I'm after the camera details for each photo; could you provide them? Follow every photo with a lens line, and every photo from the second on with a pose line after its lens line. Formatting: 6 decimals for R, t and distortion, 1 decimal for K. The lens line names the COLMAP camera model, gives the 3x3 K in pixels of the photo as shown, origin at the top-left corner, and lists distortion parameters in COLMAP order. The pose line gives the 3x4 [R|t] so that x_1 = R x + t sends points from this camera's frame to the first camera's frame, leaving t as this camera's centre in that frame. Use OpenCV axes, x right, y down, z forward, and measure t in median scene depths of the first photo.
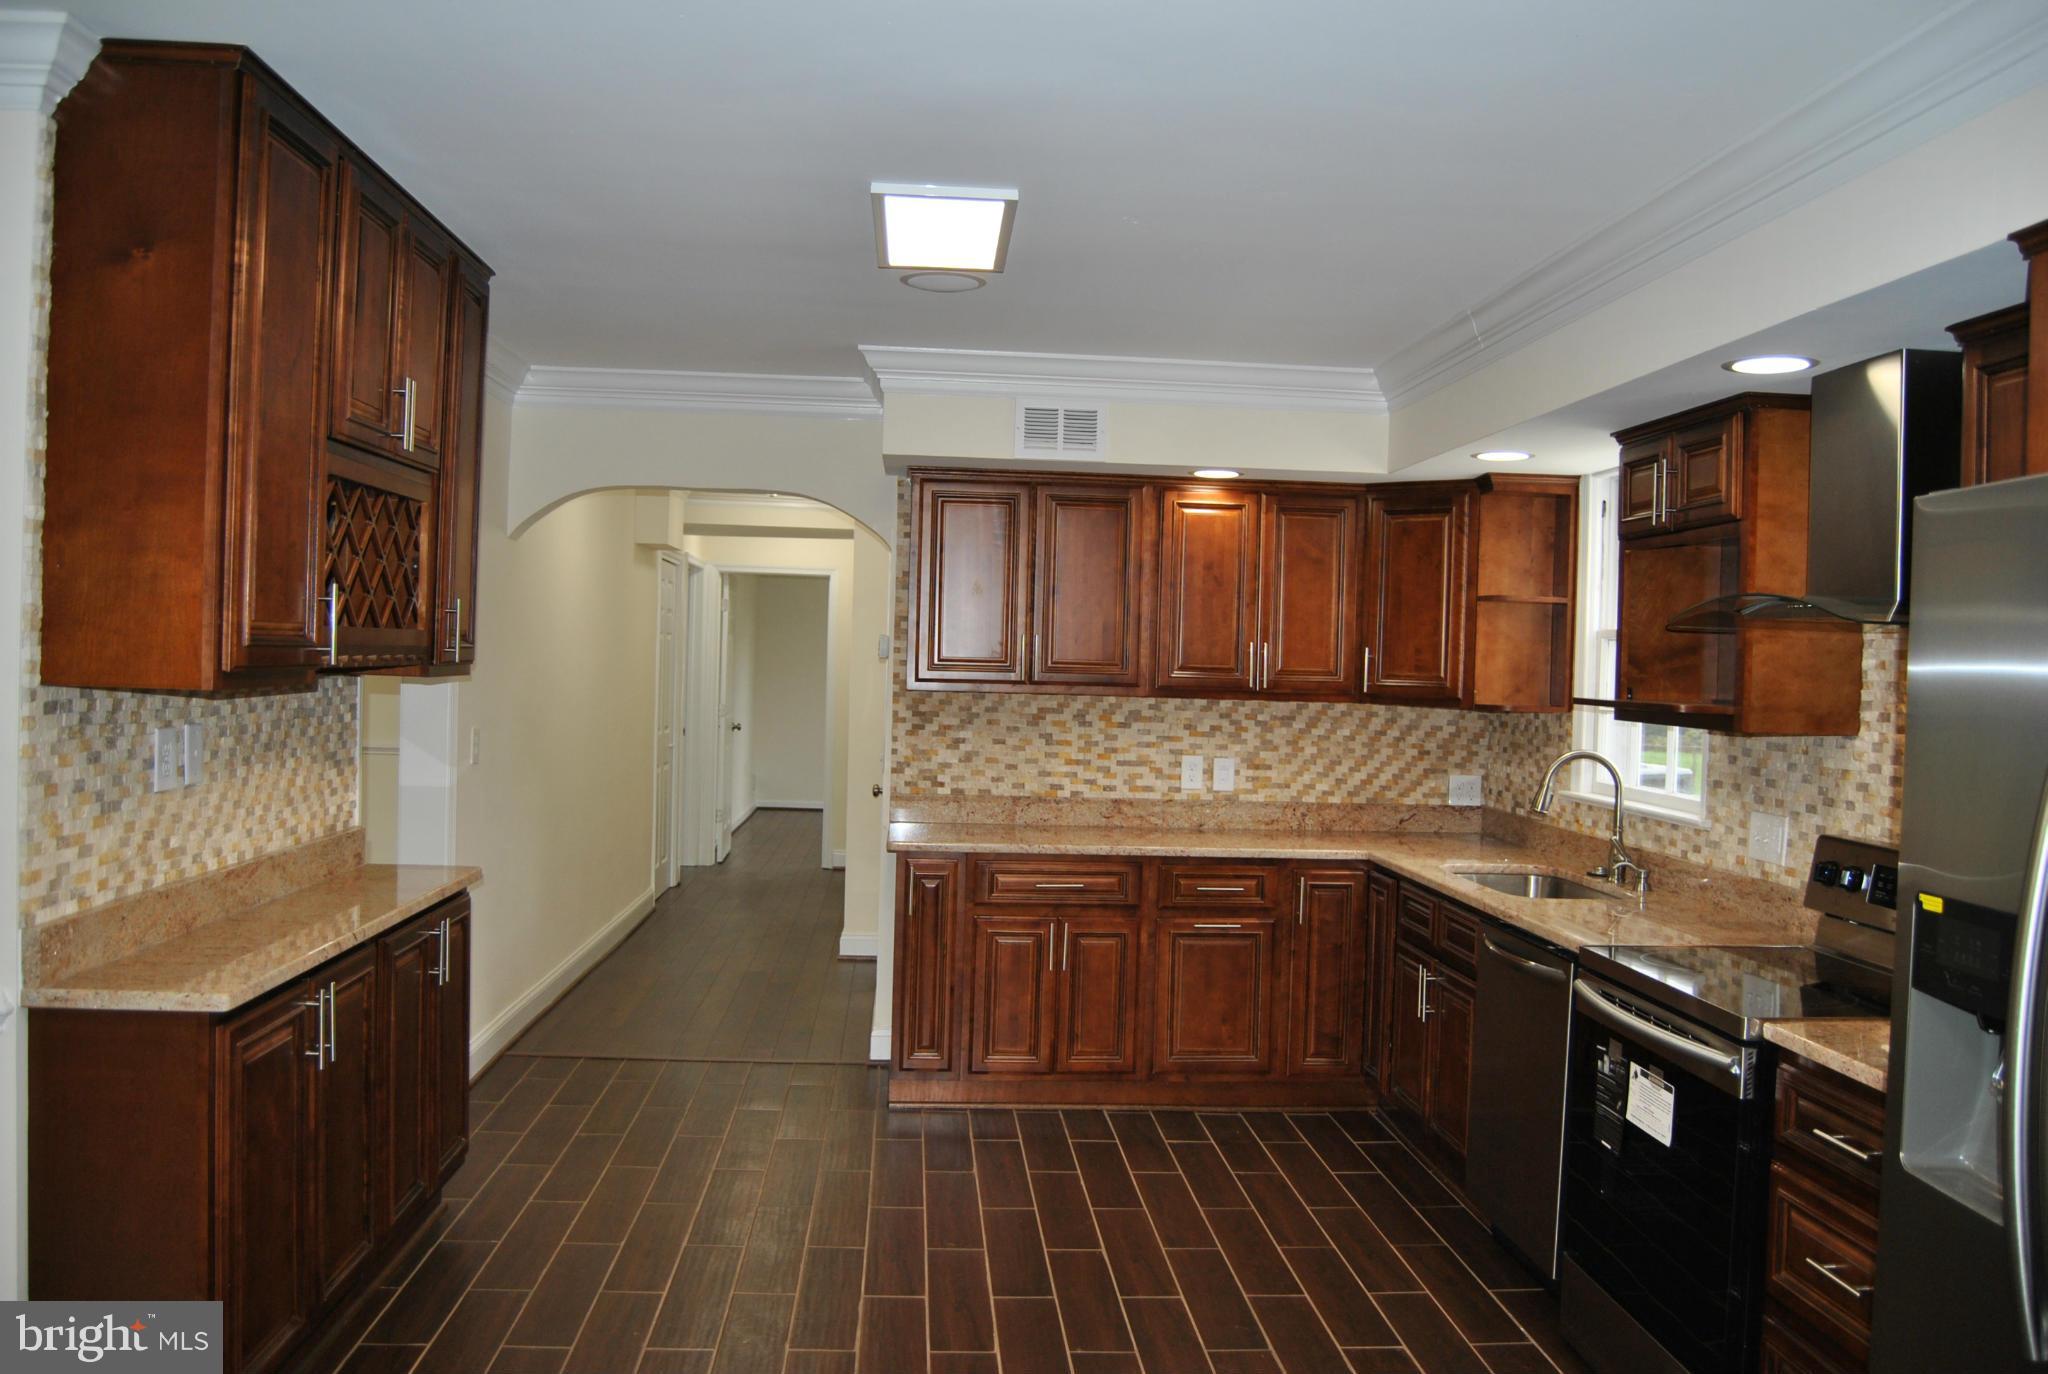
lens RADIAL K [[1607.4, 0, 1037.3], [0, 1607.4, 676.3], [0, 0, 1]] dist [-0.070876, -0.011818]
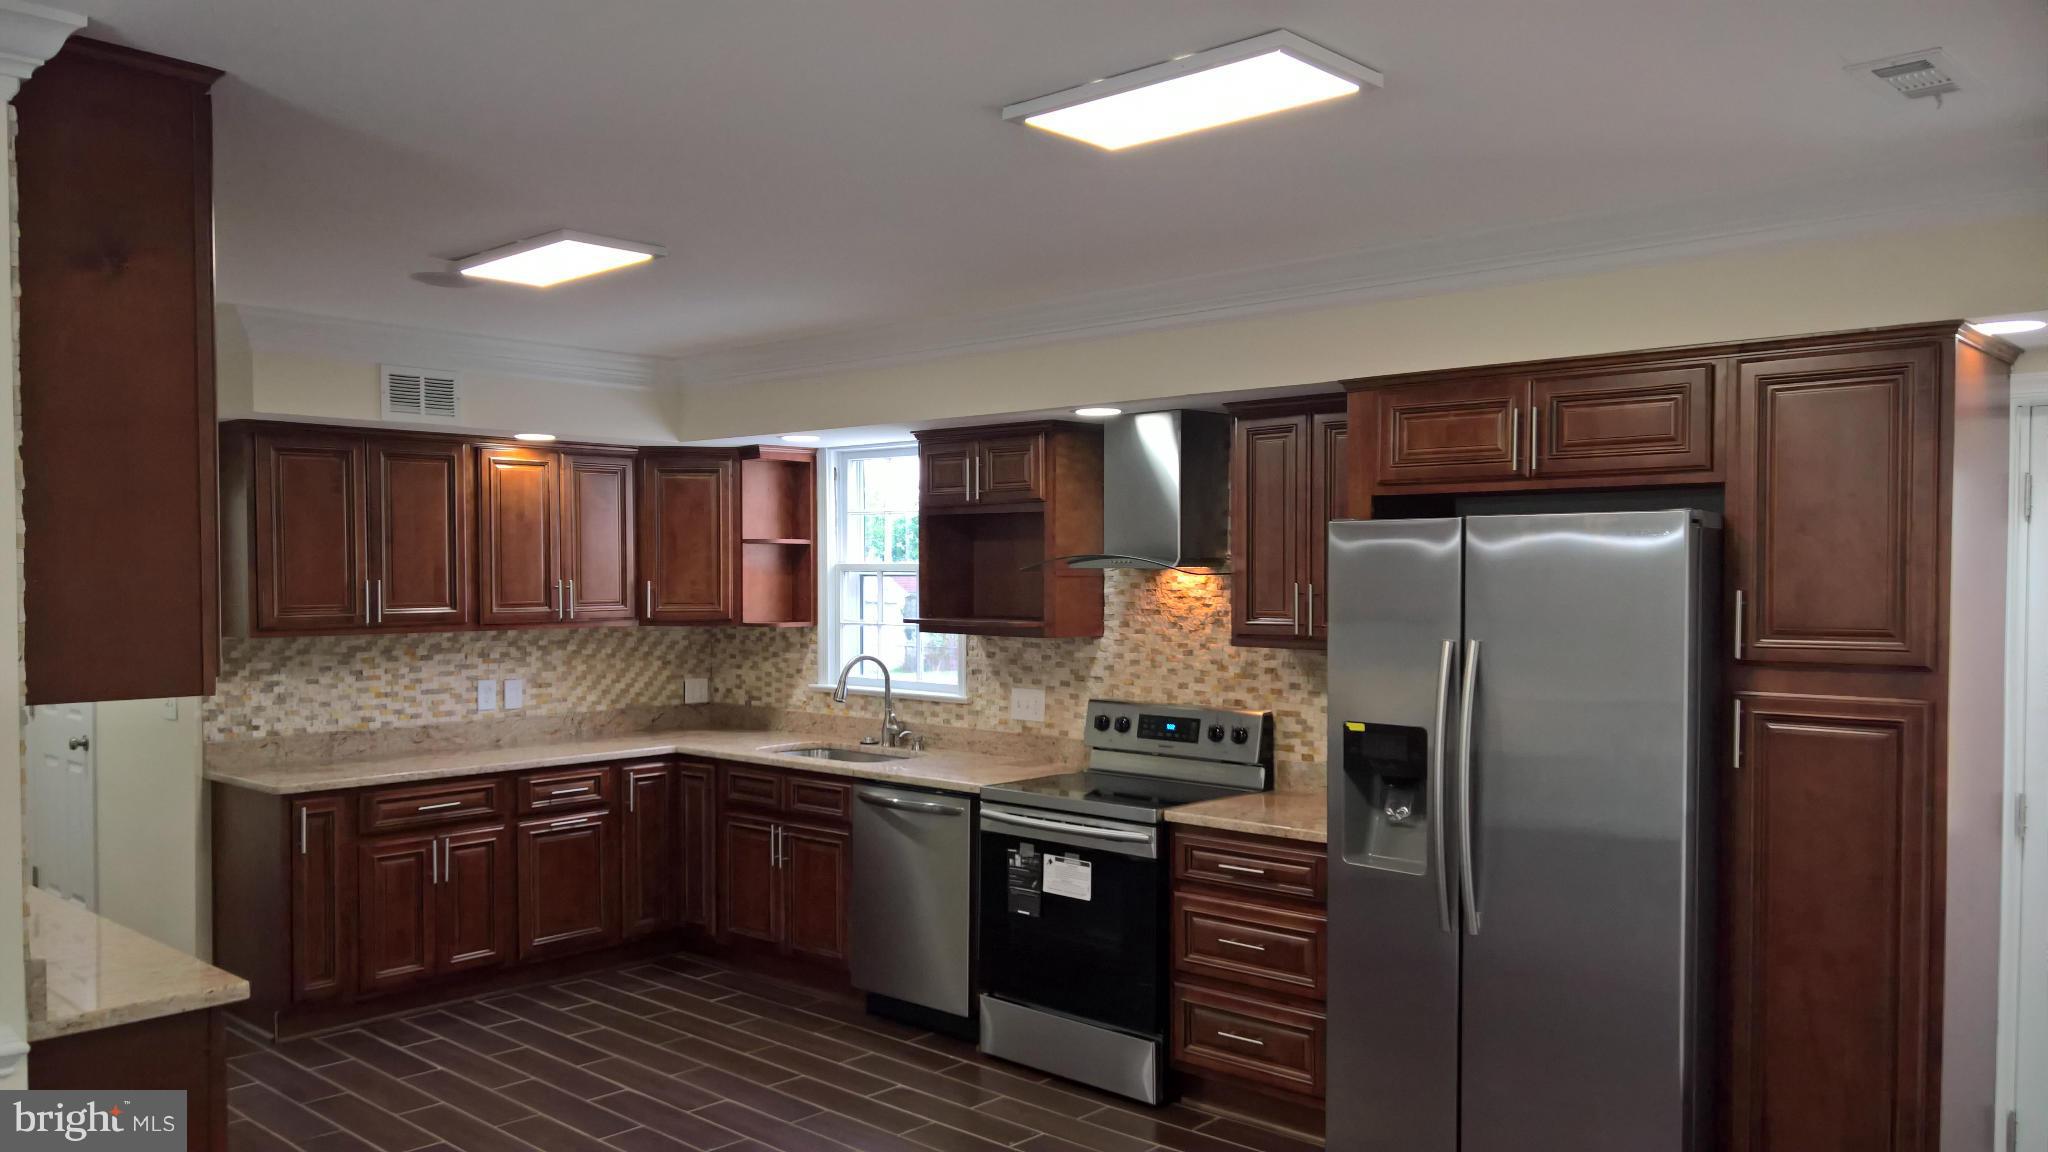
lens RADIAL K [[1523.6, 0, 1032.6], [0, 1523.6, 588.7], [0, 0, 1]] dist [0.015559, -0.021222]
pose [[0.724216, -0.038667, 0.688488, -0.405672], [0.028670, 0.999252, 0.025962, -0.035759], [-0.688976, 0.000936, 0.724783, -0.050933]]
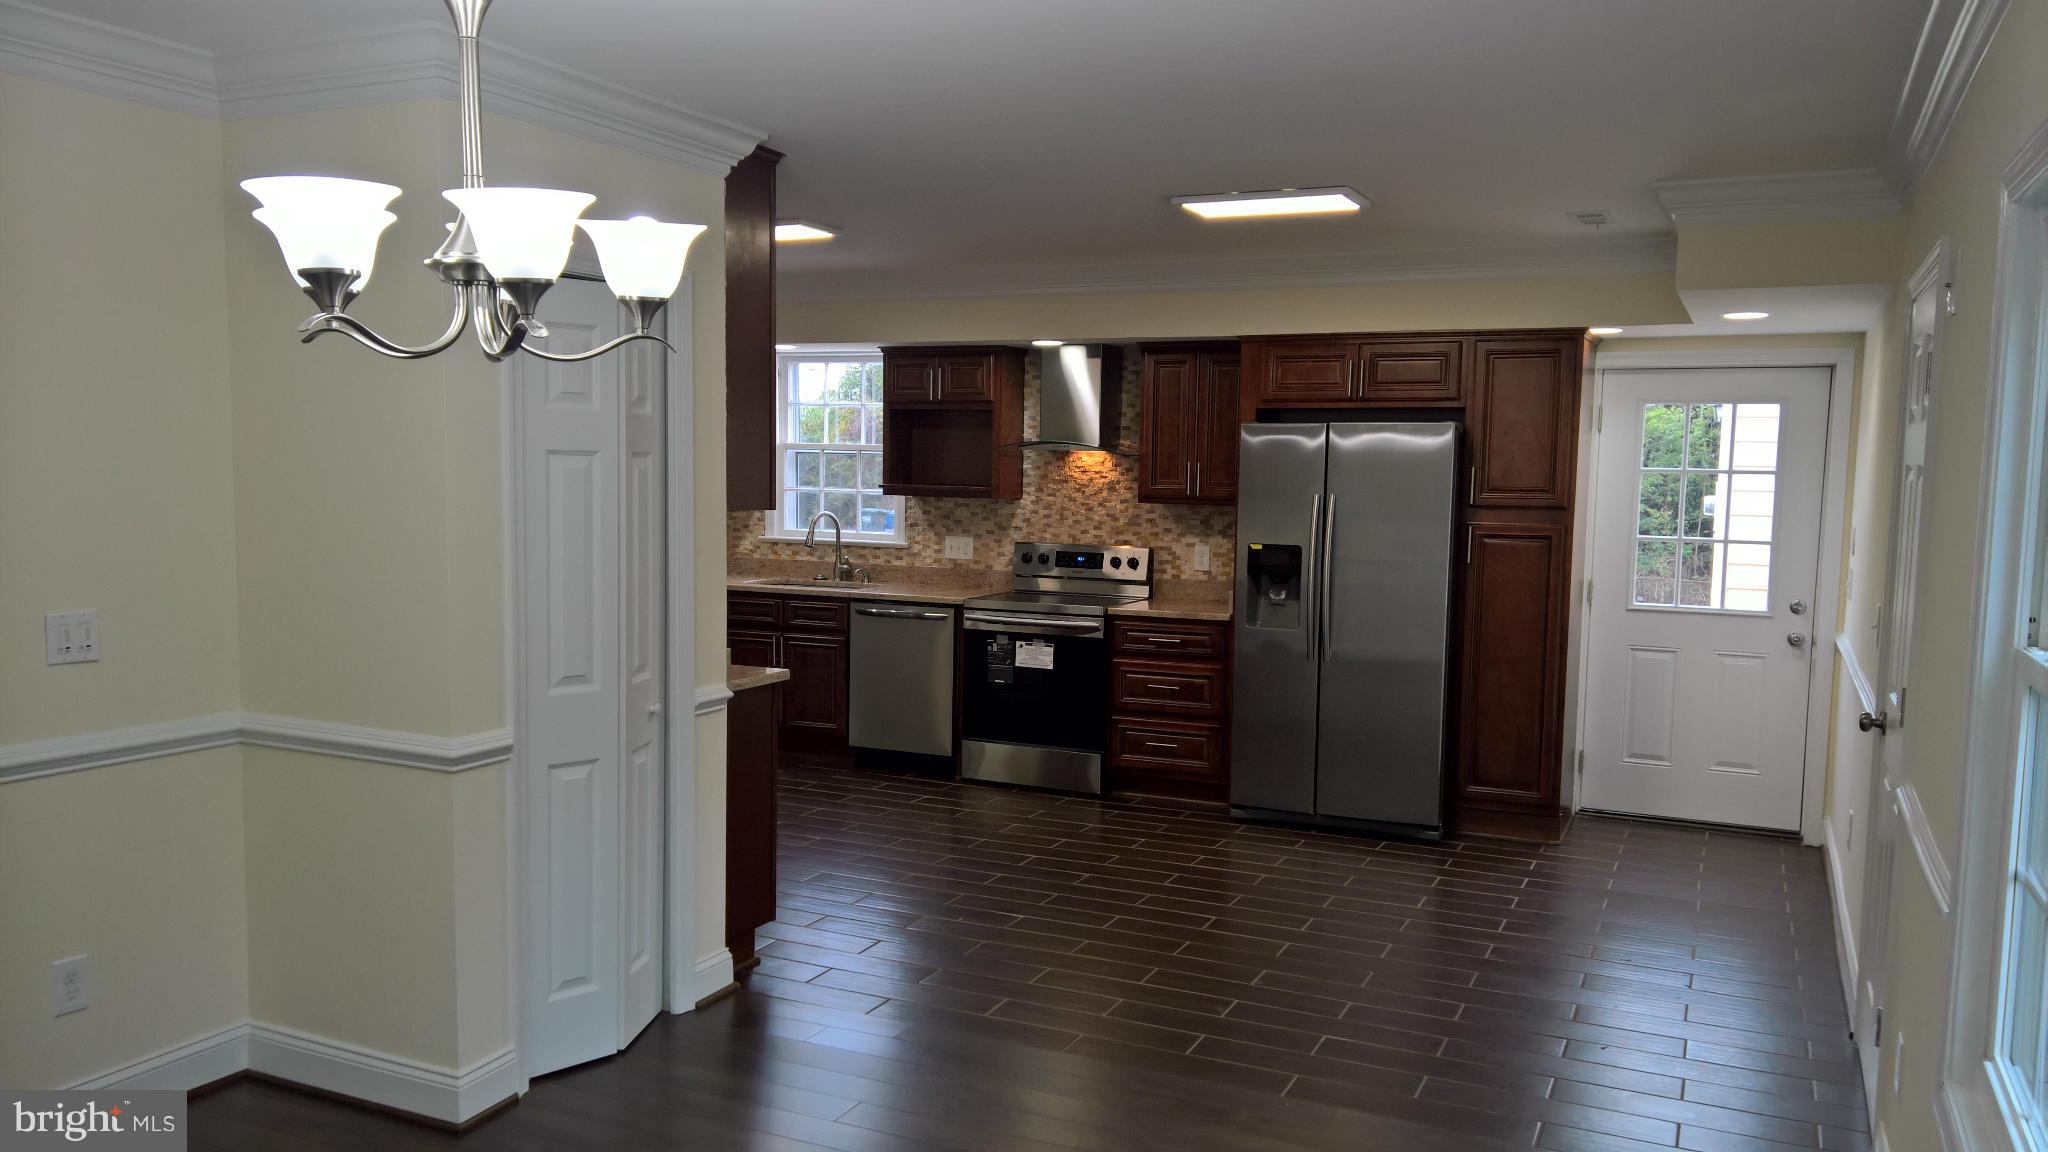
lens RADIAL K [[1523.6, 0, 1061.7], [0, 1523.6, 611.3], [0, 0, 1]] dist [0.015559, -0.021222]
pose [[0.476496, -0.106399, 0.872715, -0.957253], [0.006453, 0.993046, 0.117546, -0.040182], [-0.879153, -0.050378, 0.473869, -0.076782]]
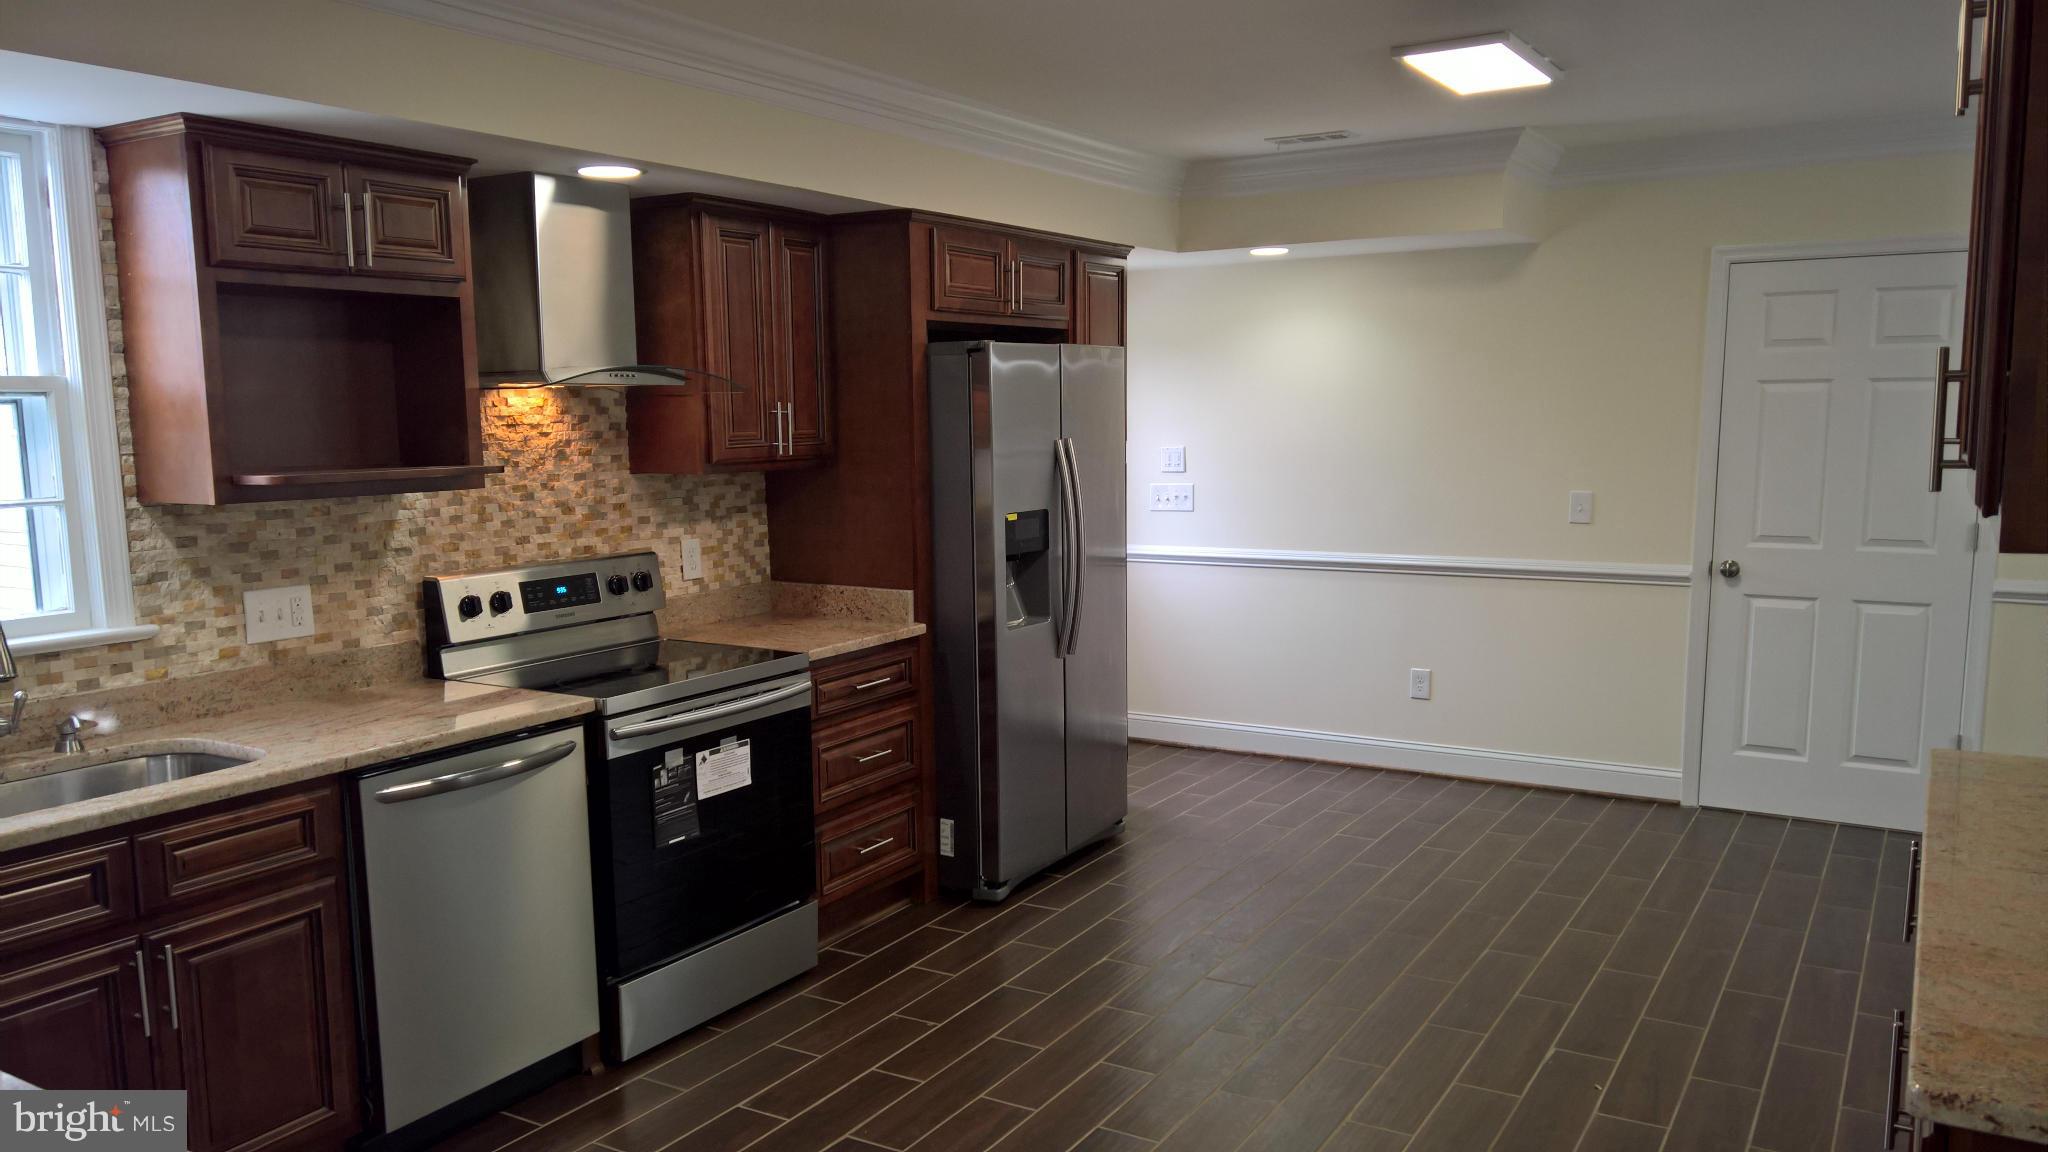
lens RADIAL K [[1523.6, 0, 1012.0], [0, 1523.6, 597.1], [0, 0, 1]] dist [0.015559, -0.021222]
pose [[-0.818938, -0.090485, 0.566704, -0.292872], [-0.004951, 0.988569, 0.150690, -0.032790], [-0.573861, 0.120599, -0.810024, 1.104470]]
